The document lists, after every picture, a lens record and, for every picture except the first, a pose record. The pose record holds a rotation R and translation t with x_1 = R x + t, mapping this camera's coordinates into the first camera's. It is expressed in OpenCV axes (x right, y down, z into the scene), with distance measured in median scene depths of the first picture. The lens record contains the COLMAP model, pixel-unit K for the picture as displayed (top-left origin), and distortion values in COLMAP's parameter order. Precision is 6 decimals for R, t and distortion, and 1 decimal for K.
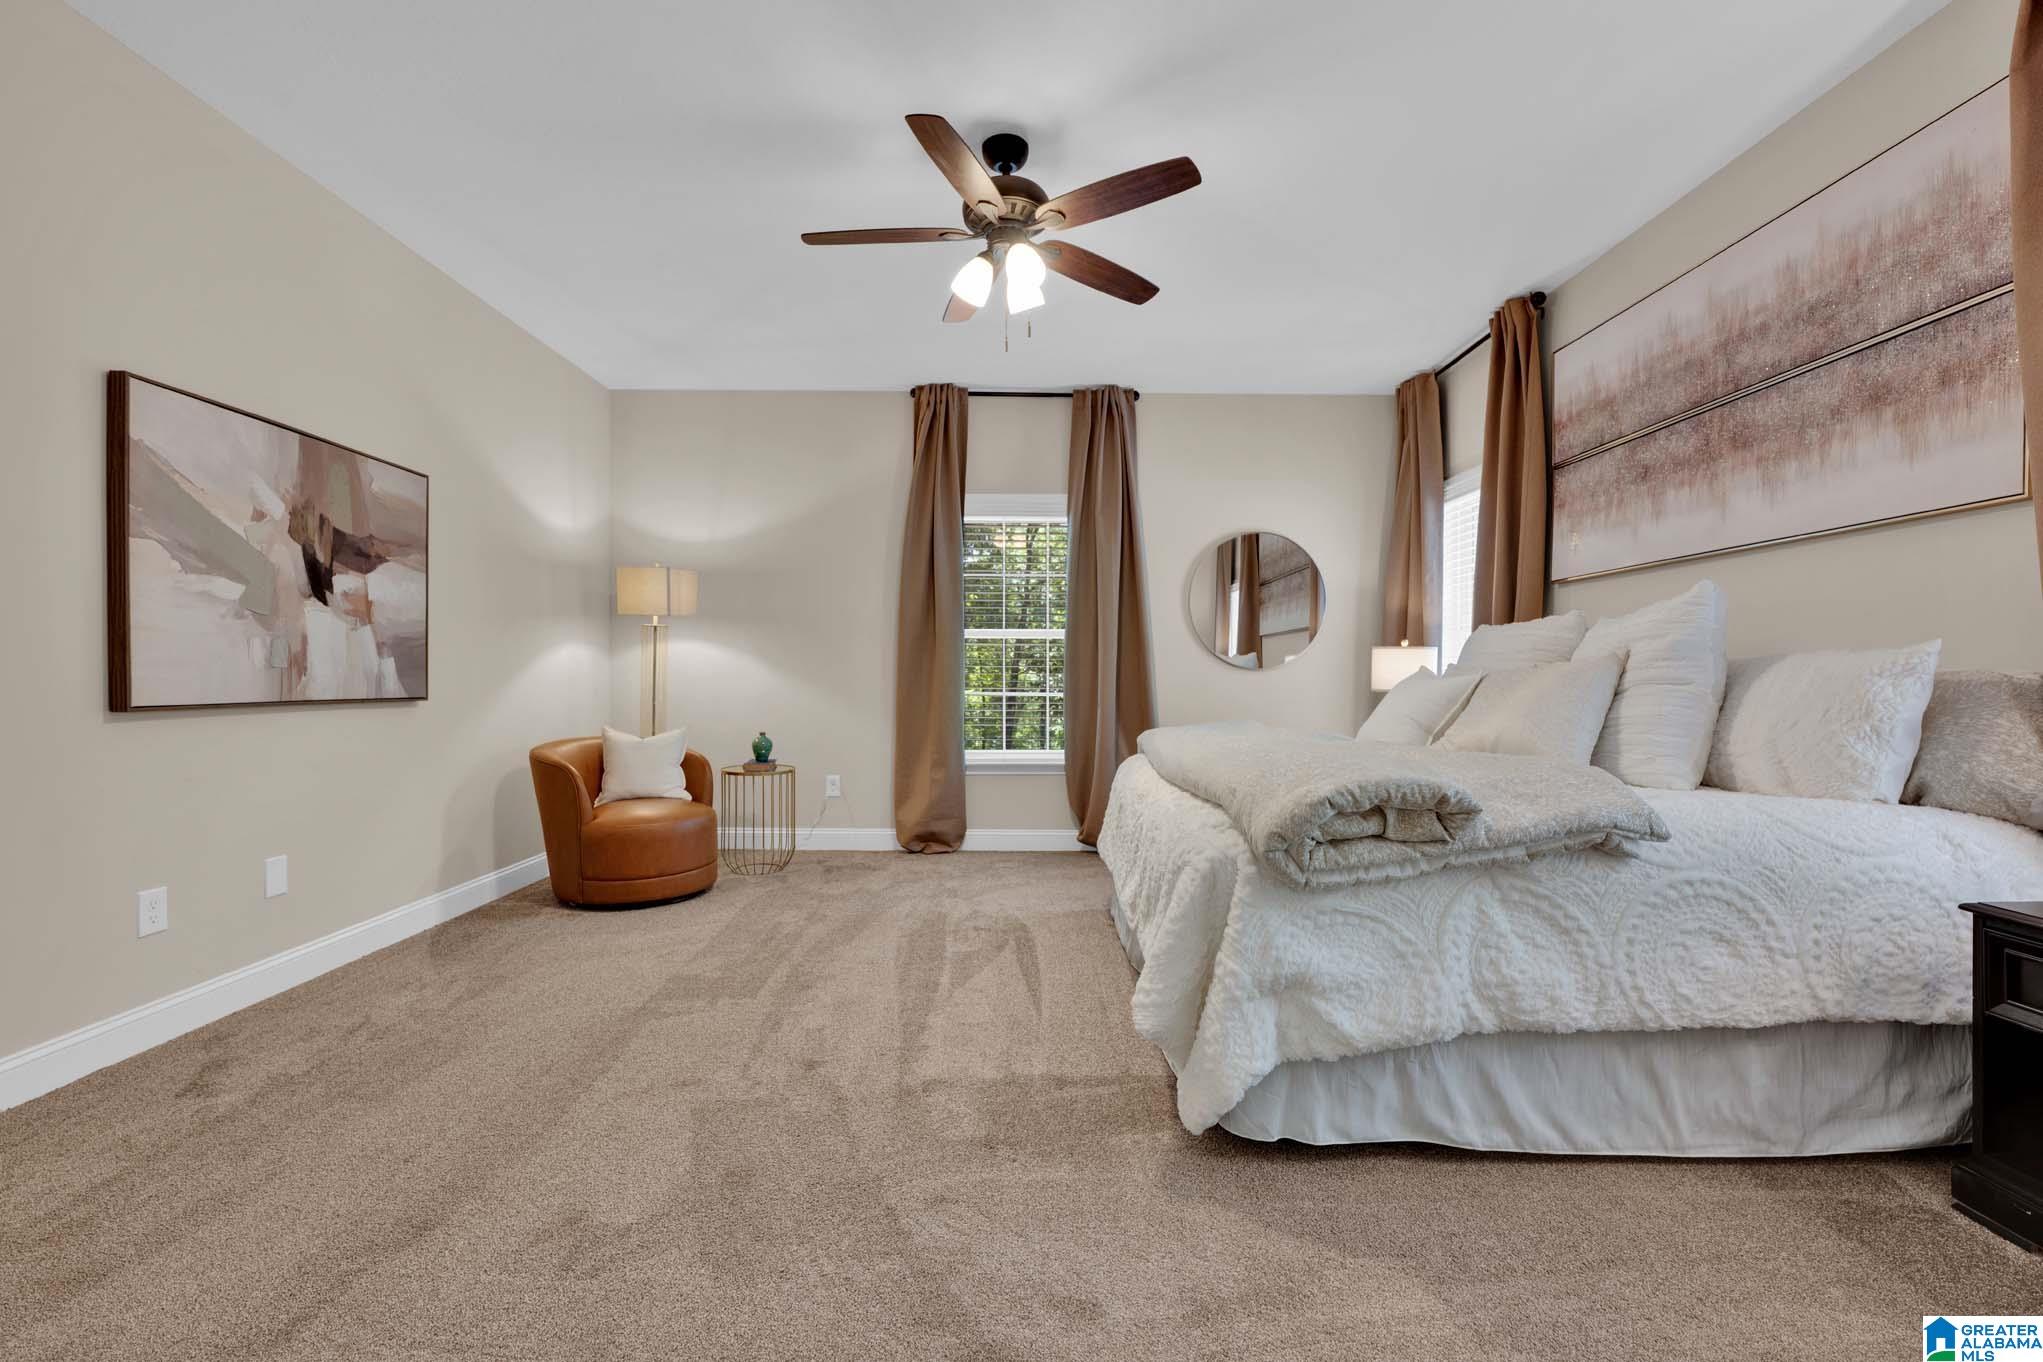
lens RADIAL K [[862.9, 0, 1022.4], [0, 862.9, 670.5], [0, 0, 1]] dist [0.000863, 0.000076]
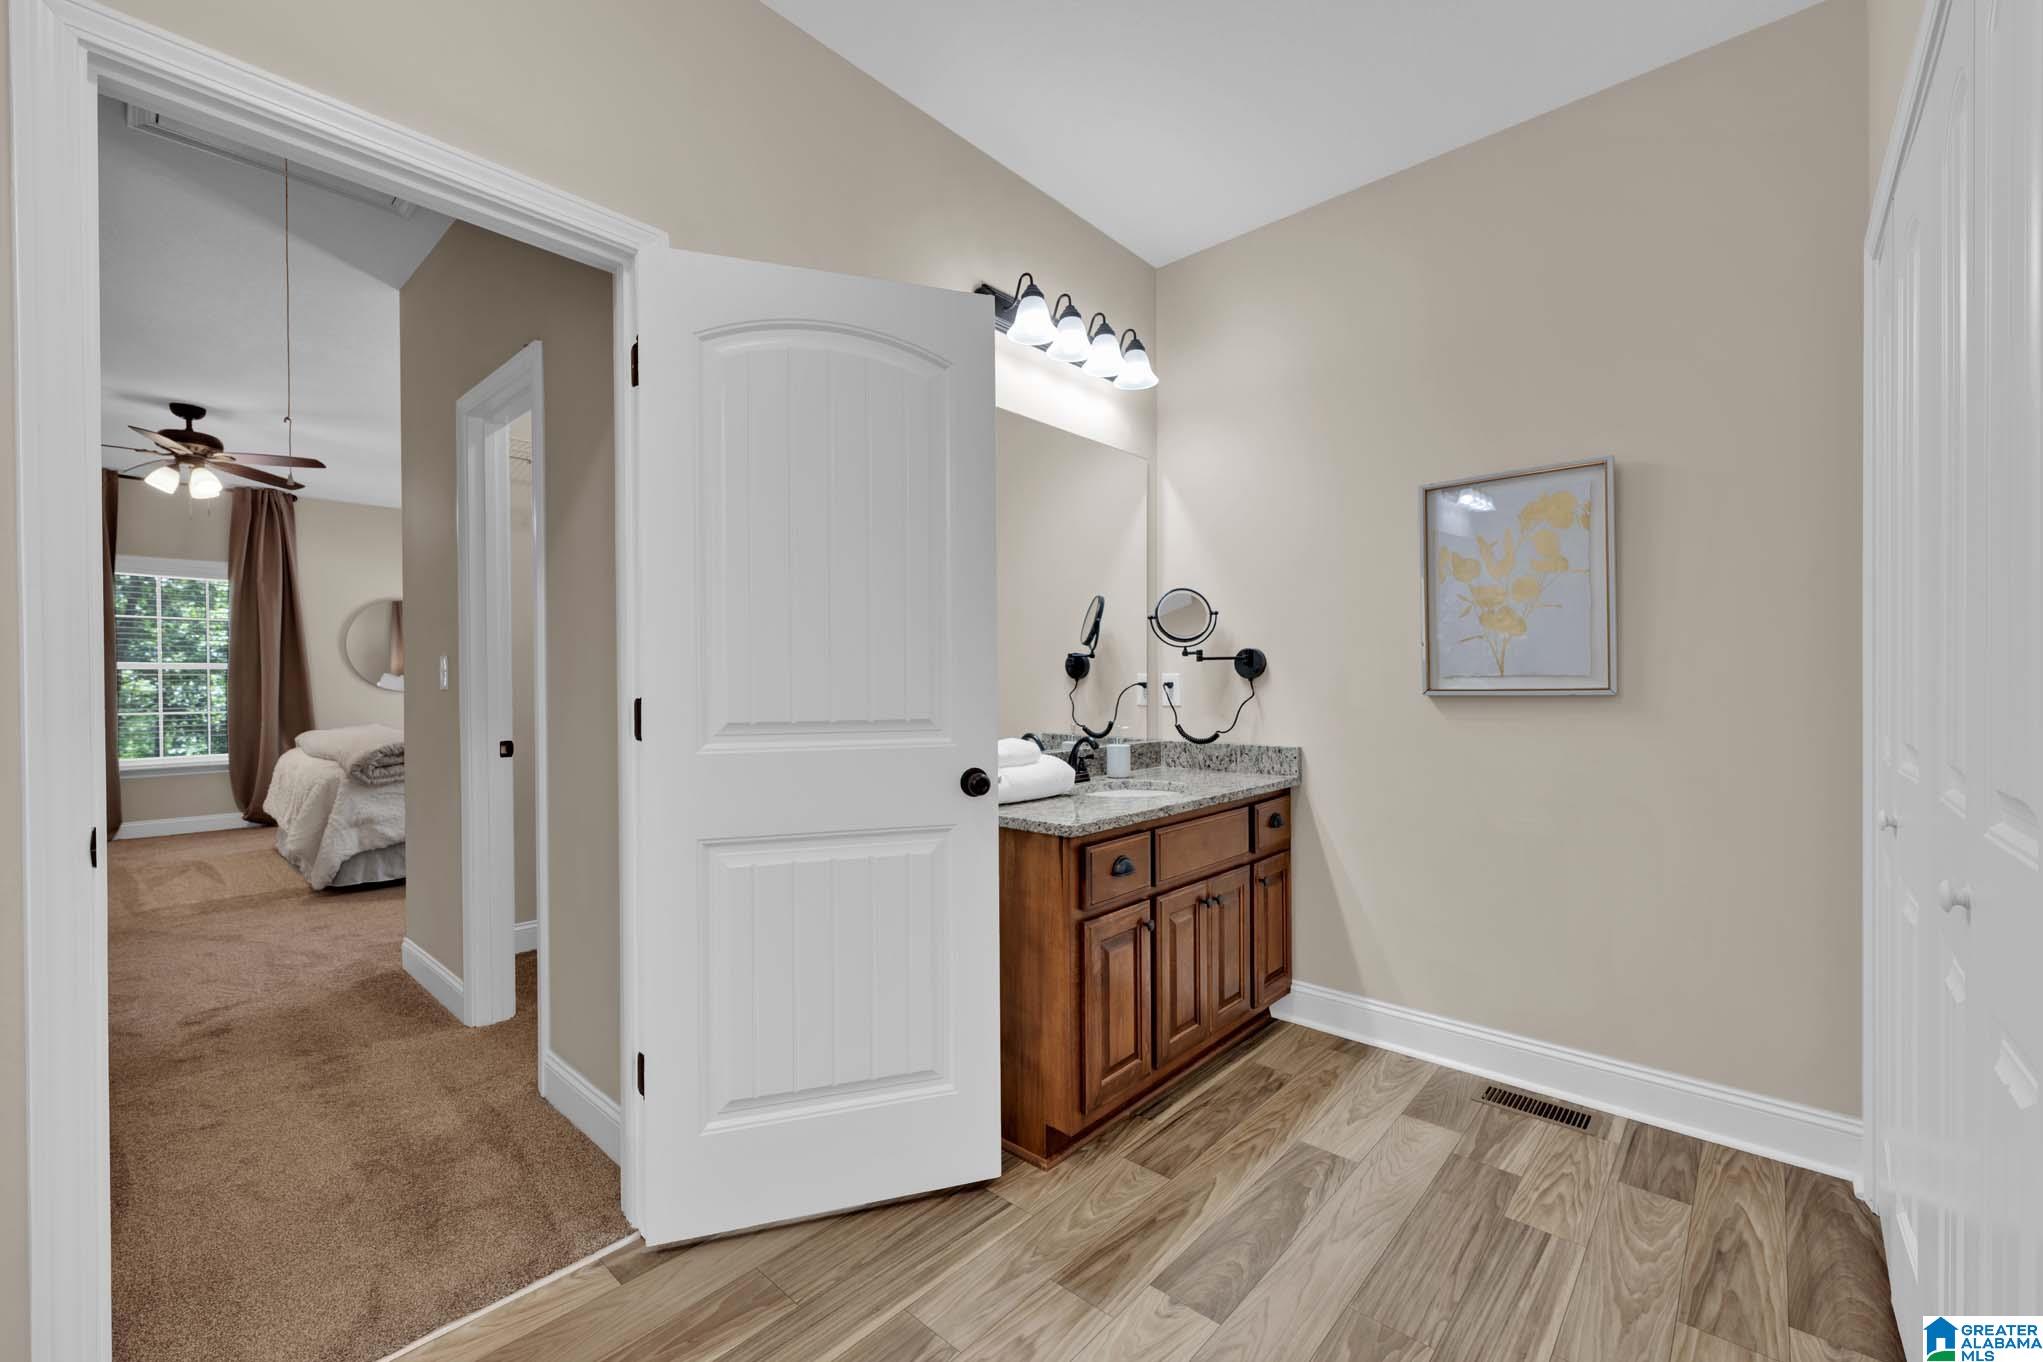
lens RADIAL K [[862.9, 0, 1042.0], [0, 862.9, 690.0], [0, 0, 1]] dist [0.000863, 0.000076]
pose [[0.678861, -0.015877, 0.734095, -0.200642], [0.001140, 0.999788, 0.020569, -0.084702], [-0.734266, -0.013127, 0.678735, -2.163299]]
